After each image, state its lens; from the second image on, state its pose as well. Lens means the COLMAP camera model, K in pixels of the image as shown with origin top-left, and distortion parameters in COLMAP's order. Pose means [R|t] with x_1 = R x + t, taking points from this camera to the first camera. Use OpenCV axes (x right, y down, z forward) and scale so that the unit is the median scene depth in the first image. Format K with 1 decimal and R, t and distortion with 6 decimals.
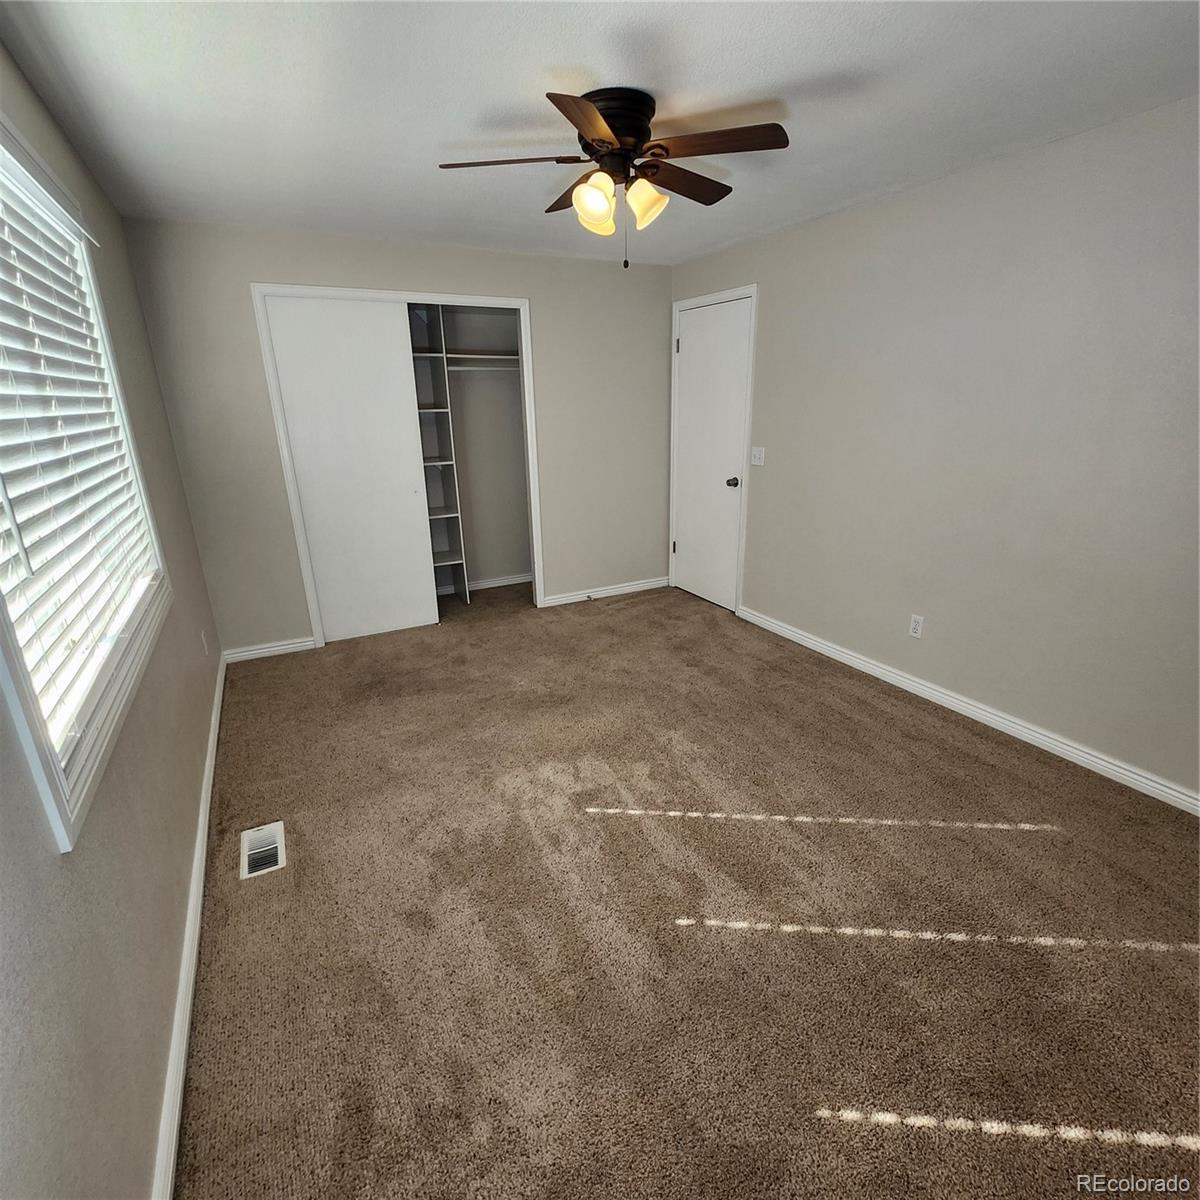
lens RADIAL K [[626.0, 0, 604.1], [0, 626.0, 606.7], [0, 0, 1]] dist [-0.004772, -0.000044]
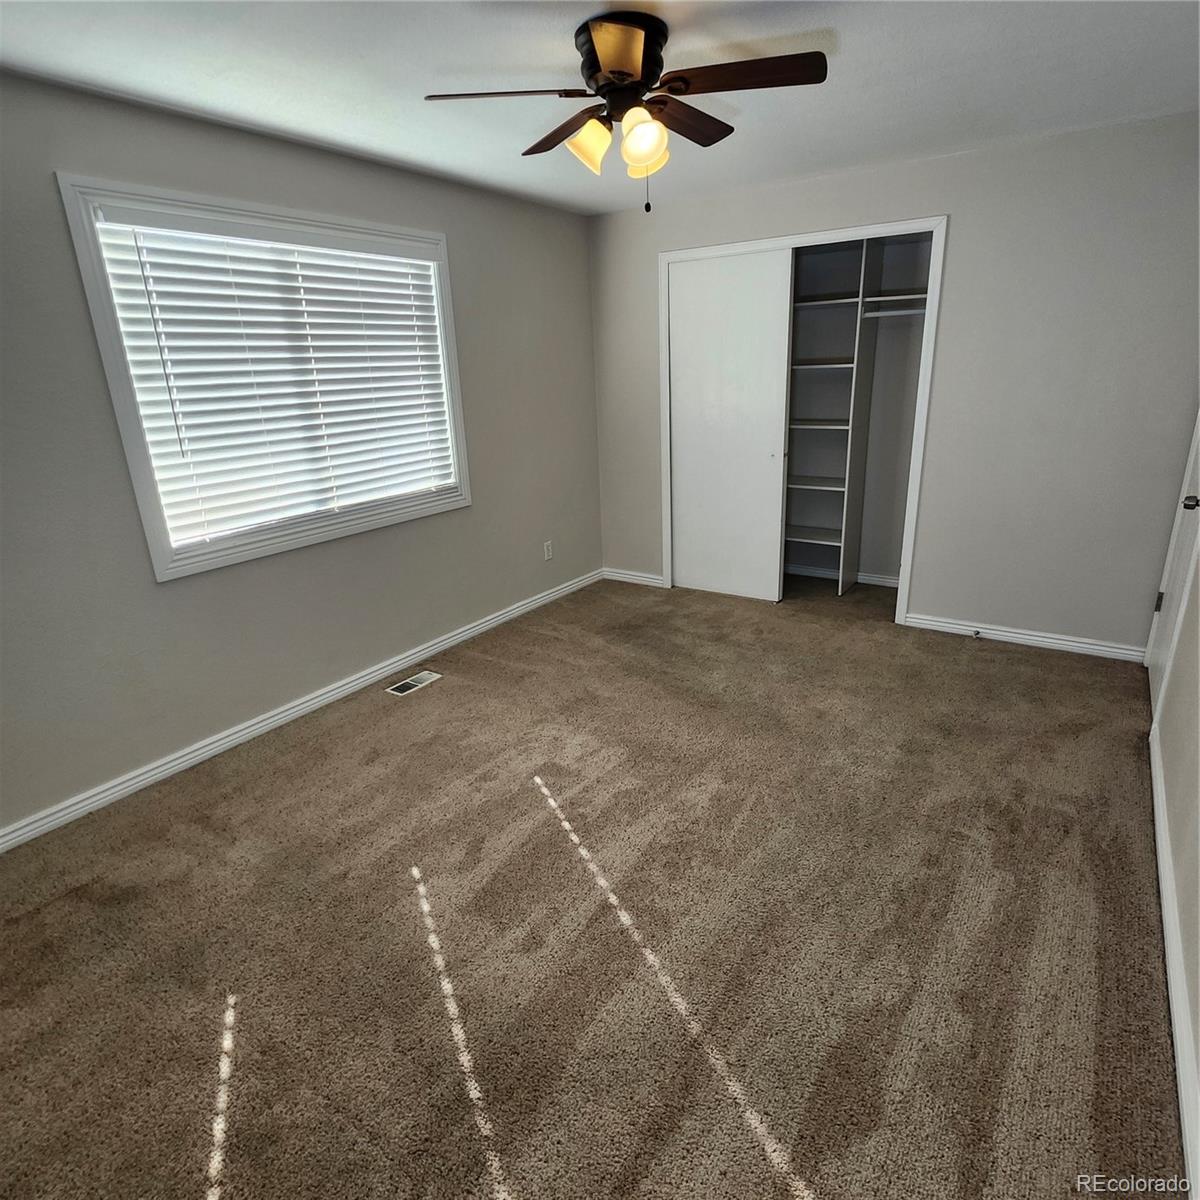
lens RADIAL K [[721.8, 0, 600.0], [0, 721.8, 600.0], [0, 0, 1]] dist [-0.004984, -0.003762]
pose [[0.465894, 0.275283, -0.840929, 0.566648], [-0.253285, 0.952096, 0.171348, -0.104113], [0.847814, 0.133165, 0.513301, 0.285262]]
